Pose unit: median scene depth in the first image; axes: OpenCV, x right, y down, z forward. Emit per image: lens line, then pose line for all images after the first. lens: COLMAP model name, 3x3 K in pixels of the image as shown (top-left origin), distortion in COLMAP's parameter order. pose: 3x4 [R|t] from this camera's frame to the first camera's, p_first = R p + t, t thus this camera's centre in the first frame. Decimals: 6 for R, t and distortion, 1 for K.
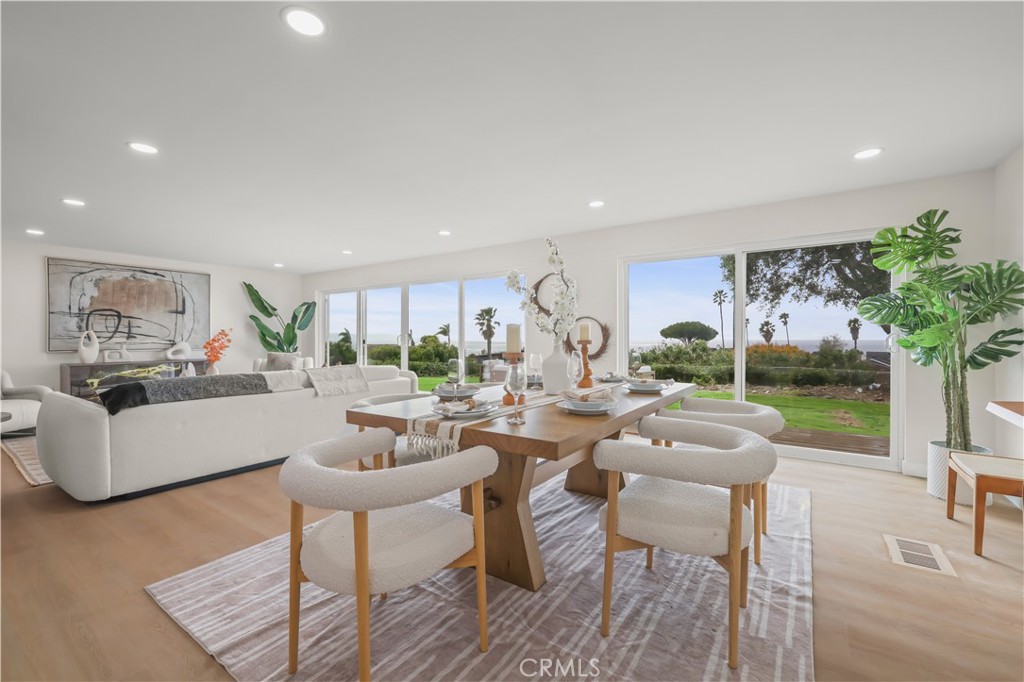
lens RADIAL K [[434.3, 0, 509.3], [0, 434.3, 338.2], [0, 0, 1]] dist [-0.001219, -0.000142]
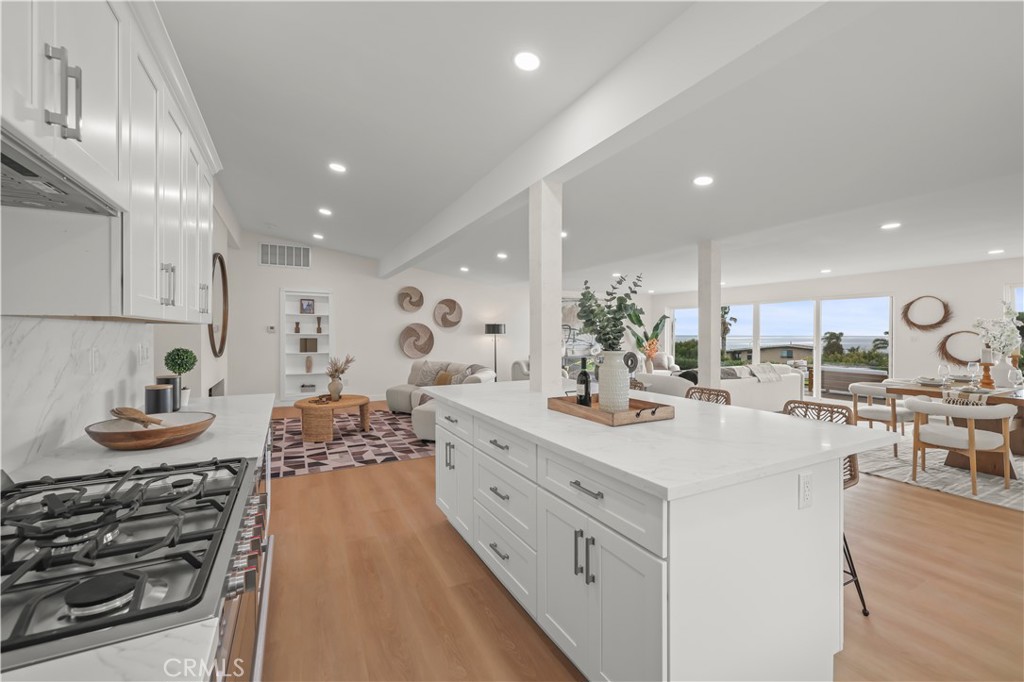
lens RADIAL K [[423.1, 0, 512.6], [0, 423.1, 334.4], [0, 0, 1]] dist [0.000591, 0.000194]
pose [[0.884085, 0.003639, -0.467312, -0.326327], [-0.003284, 0.999993, 0.001574, -0.030618], [0.467314, 0.000143, 0.884091, -0.552203]]
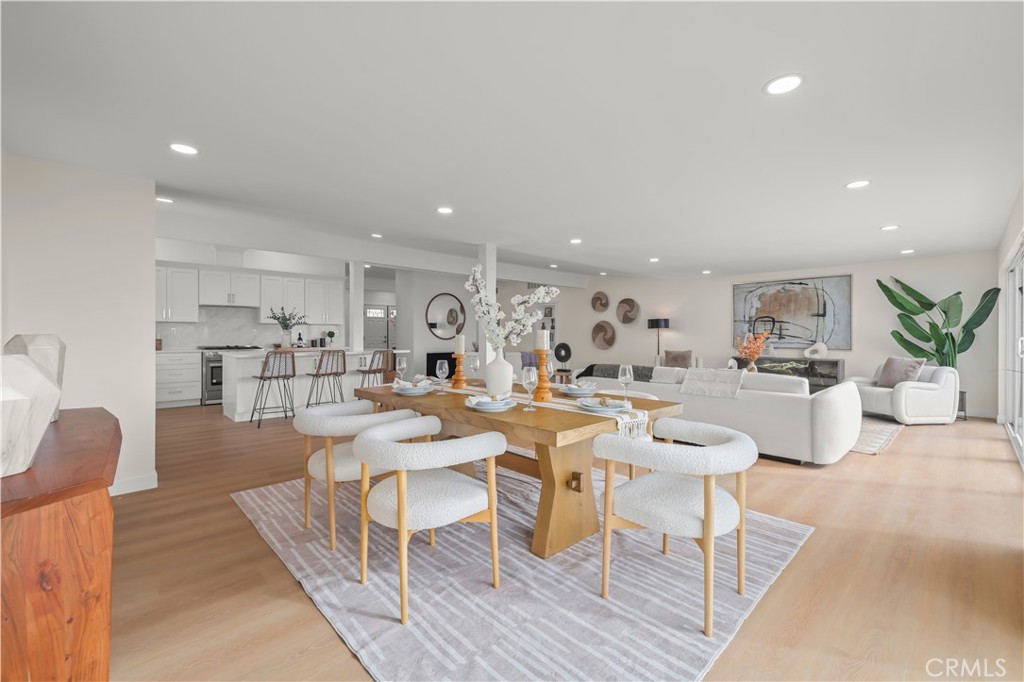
lens RADIAL K [[423.1, 0, 512.6], [0, 423.1, 334.4], [0, 0, 1]] dist [0.000591, 0.000194]
pose [[-0.208836, 0.001683, -0.977949, 0.473801], [-0.002802, 0.999993, 0.002319, -0.012954], [0.977947, 0.003225, -0.208830, 0.506311]]
